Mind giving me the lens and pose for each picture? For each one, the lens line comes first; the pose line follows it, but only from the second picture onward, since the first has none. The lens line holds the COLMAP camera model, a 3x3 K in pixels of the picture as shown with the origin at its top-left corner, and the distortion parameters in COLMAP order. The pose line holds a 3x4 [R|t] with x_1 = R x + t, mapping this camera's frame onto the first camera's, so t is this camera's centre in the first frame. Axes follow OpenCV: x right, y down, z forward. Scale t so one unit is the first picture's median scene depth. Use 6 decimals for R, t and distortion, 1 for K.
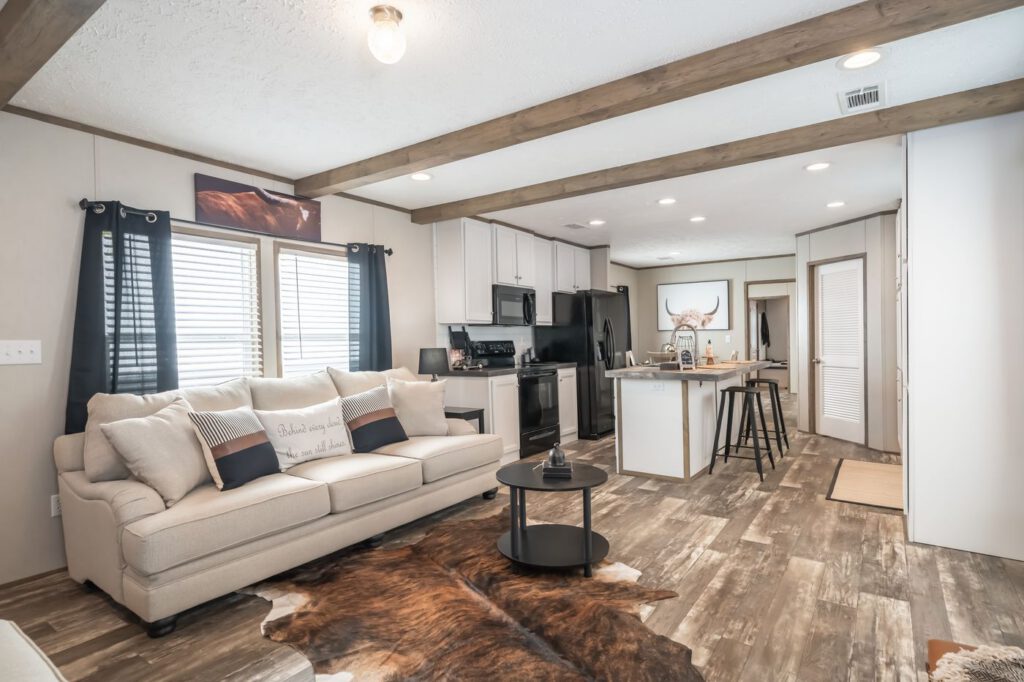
lens RADIAL K [[529.7, 0, 491.4], [0, 529.7, 345.8], [0, 0, 1]] dist [0.005980, 0.000613]
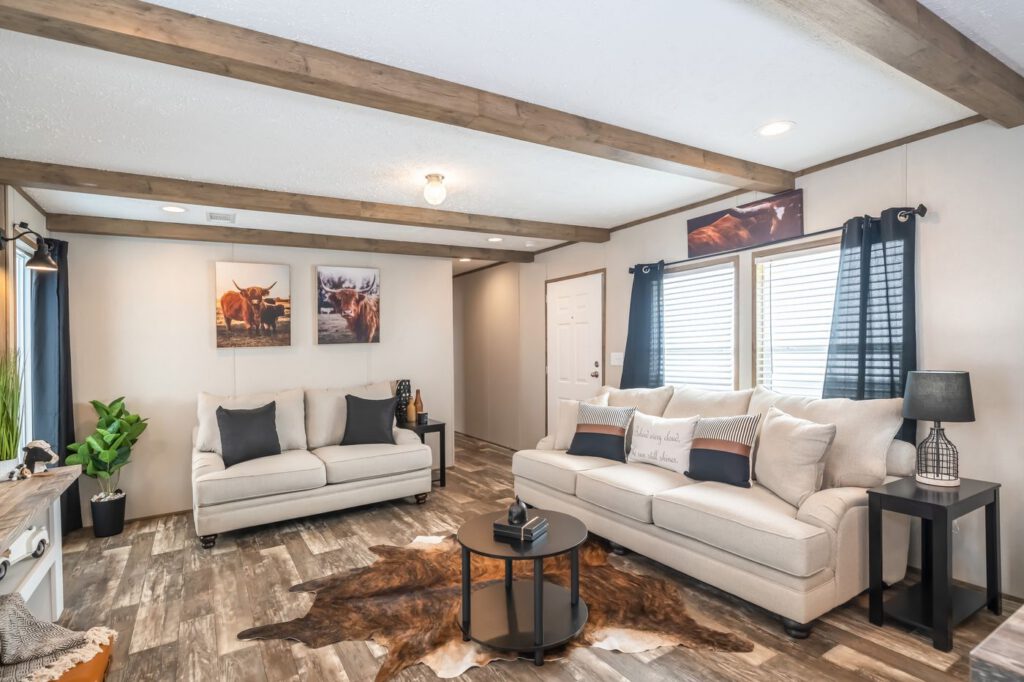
lens RADIAL K [[517.9, 0, 516.5], [0, 517.9, 339.7], [0, 0, 1]] dist [0.001574, 0.000306]
pose [[-0.366467, 0.015407, -0.930303, 0.725786], [0.029440, 0.999554, 0.004957, -0.059723], [0.929965, -0.025571, -0.366758, 1.050130]]
